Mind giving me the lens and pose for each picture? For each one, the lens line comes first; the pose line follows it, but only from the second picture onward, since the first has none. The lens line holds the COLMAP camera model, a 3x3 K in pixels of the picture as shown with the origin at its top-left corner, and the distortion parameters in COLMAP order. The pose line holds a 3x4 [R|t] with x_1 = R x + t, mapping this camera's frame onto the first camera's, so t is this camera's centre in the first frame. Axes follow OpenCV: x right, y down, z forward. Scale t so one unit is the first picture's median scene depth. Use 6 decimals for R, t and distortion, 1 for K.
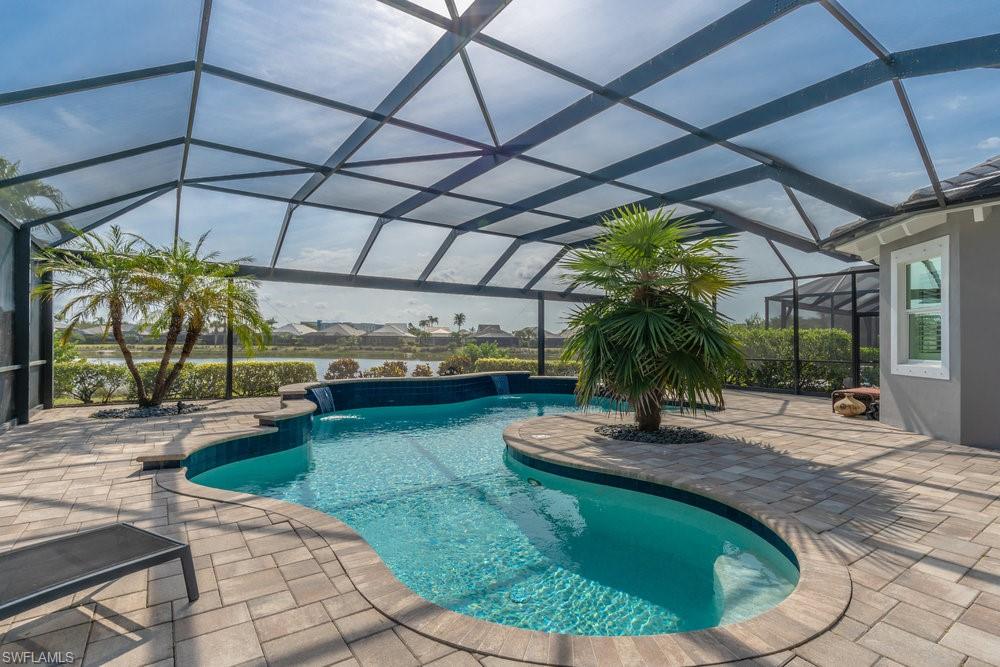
lens RADIAL K [[469.2, 0, 479.0], [0, 469.2, 338.3], [0, 0, 1]] dist [-0.001613, 0.000102]
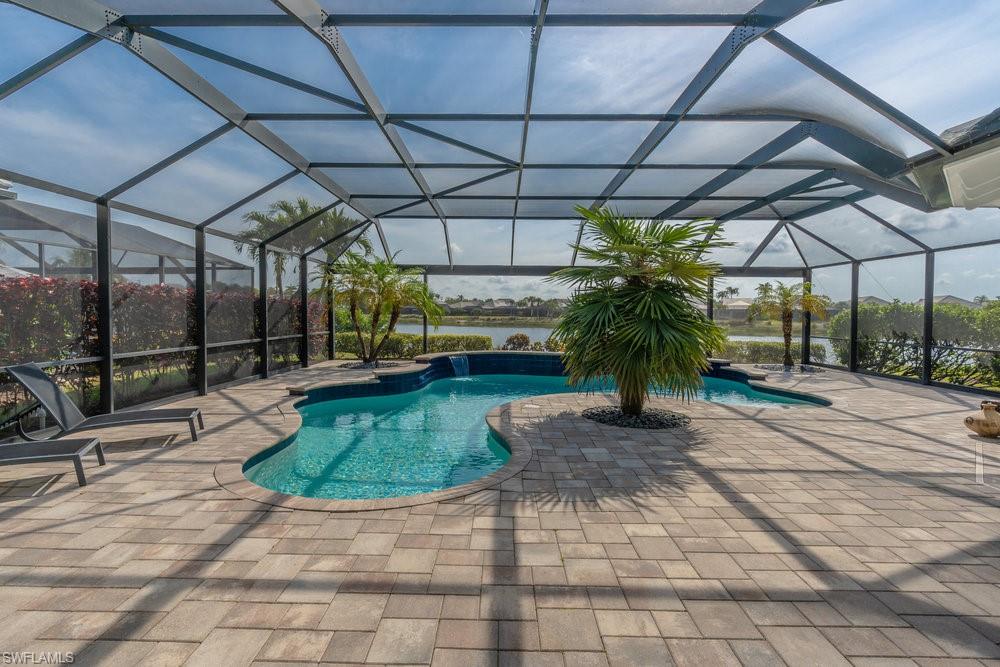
lens RADIAL K [[454.2, 0, 500.0], [0, 454.2, 333.5], [0, 0, 1]] dist [-0.002092, 0.000021]
pose [[0.831407, 0.028241, -0.554945, 0.573010], [0.000299, 0.998685, 0.051270, -0.028824], [0.555663, -0.042792, 0.830305, 0.004610]]
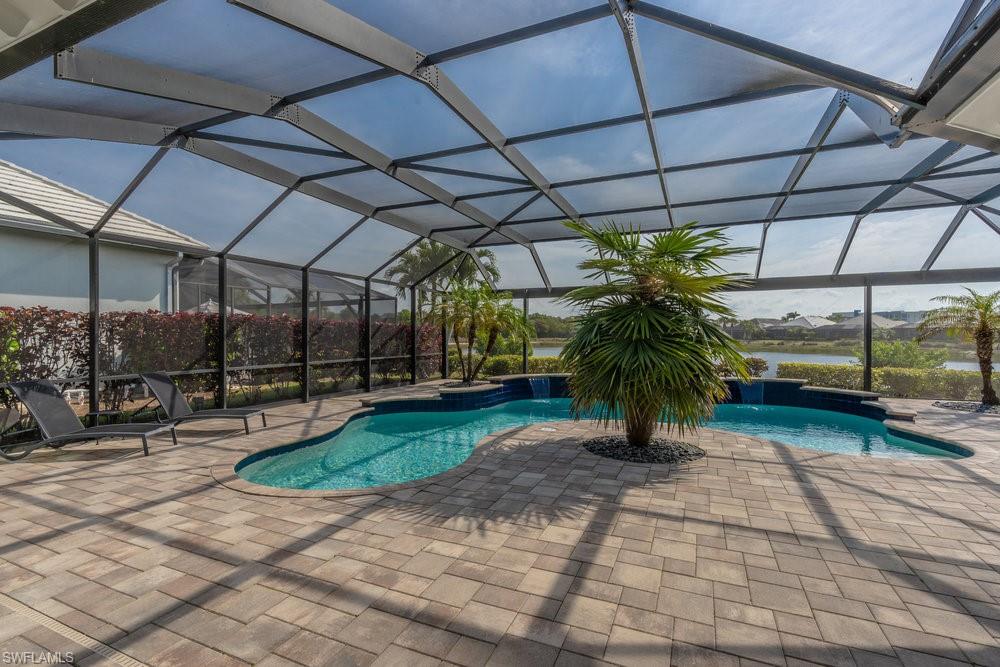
lens RADIAL K [[461.0, 0, 496.3], [0, 461.0, 341.2], [0, 0, 1]] dist [-0.001413, 0.000408]
pose [[0.544305, 0.006466, -0.838862, 0.829397], [0.009847, 0.999852, 0.014097, -0.022539], [0.838830, -0.015933, 0.544161, 0.224805]]
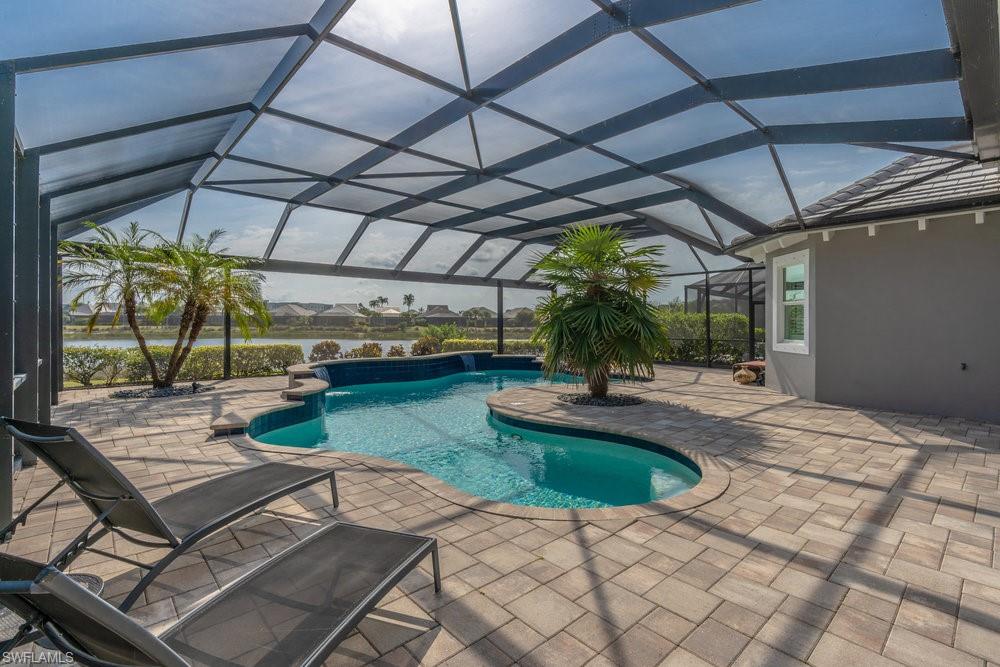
lens RADIAL K [[450.4, 0, 489.3], [0, 450.4, 319.9], [0, 0, 1]] dist [-0.007436, 0.000476]
pose [[0.990516, -0.000823, 0.137397, -0.084084], [0.000217, 0.999990, 0.004431, -0.015992], [-0.137400, -0.004359, 0.990506, -0.141937]]
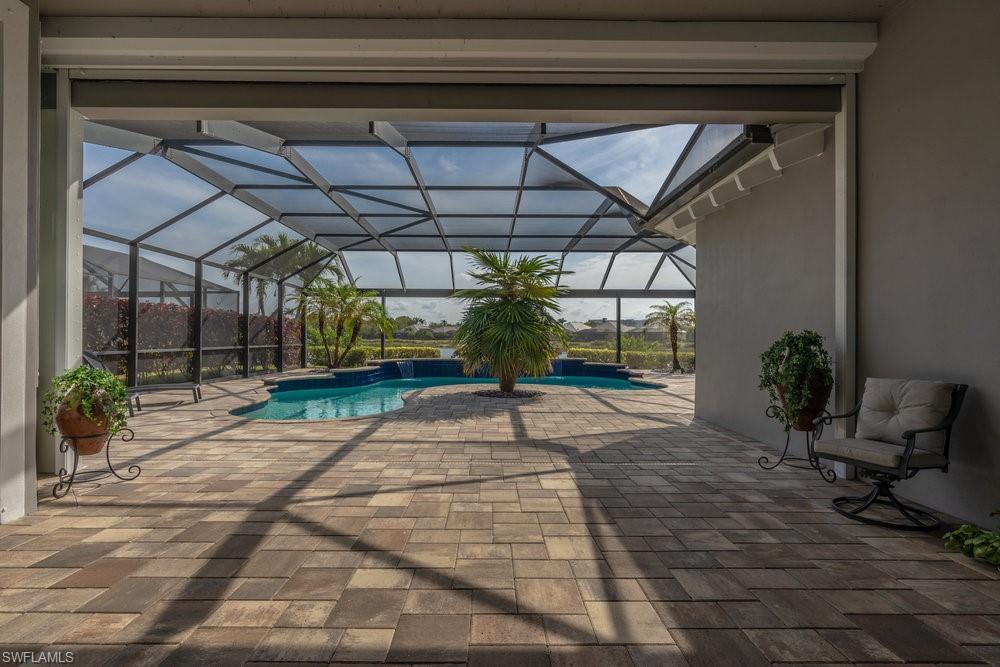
lens RADIAL K [[451.3, 0, 493.1], [0, 451.3, 339.2], [0, 0, 1]] dist [-0.002214, -0.000062]
pose [[0.840659, 0.000838, -0.541564, 0.925276], [0.004549, 0.999953, 0.008608, 0.016270], [0.541545, -0.009701, 0.840615, -0.178735]]
